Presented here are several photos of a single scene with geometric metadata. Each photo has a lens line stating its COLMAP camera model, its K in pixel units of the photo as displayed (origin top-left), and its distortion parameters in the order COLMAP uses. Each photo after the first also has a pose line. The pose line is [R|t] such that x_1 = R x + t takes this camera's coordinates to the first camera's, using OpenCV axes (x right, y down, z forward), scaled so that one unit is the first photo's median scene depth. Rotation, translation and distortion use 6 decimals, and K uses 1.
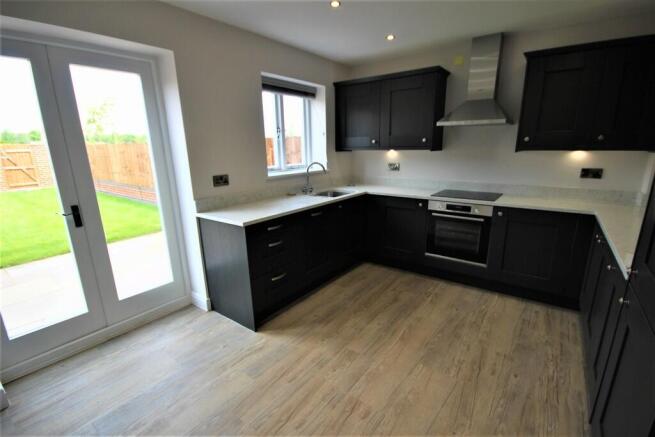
lens RADIAL K [[300.7, 0, 328.9], [0, 300.7, 221.2], [0, 0, 1]] dist [0.013442, 0.000679]
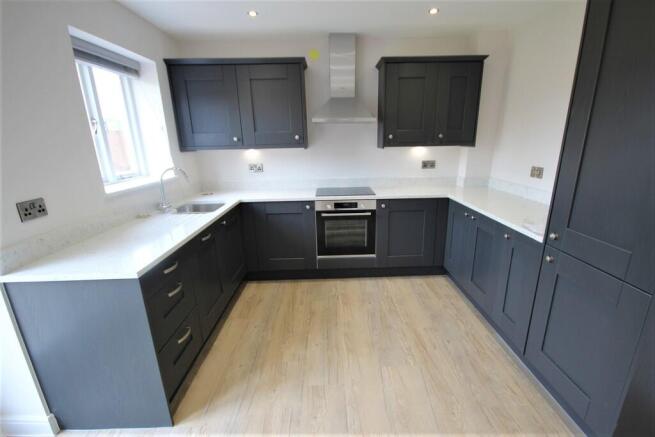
lens RADIAL K [[318.5, 0, 334.7], [0, 318.5, 235.1], [0, 0, 1]] dist [0.005563, 0.001460]
pose [[0.792799, -0.179410, 0.582480, -0.244854], [0.158417, 0.983504, 0.087312, -0.046109], [-0.588536, 0.023053, 0.808142, 0.168287]]
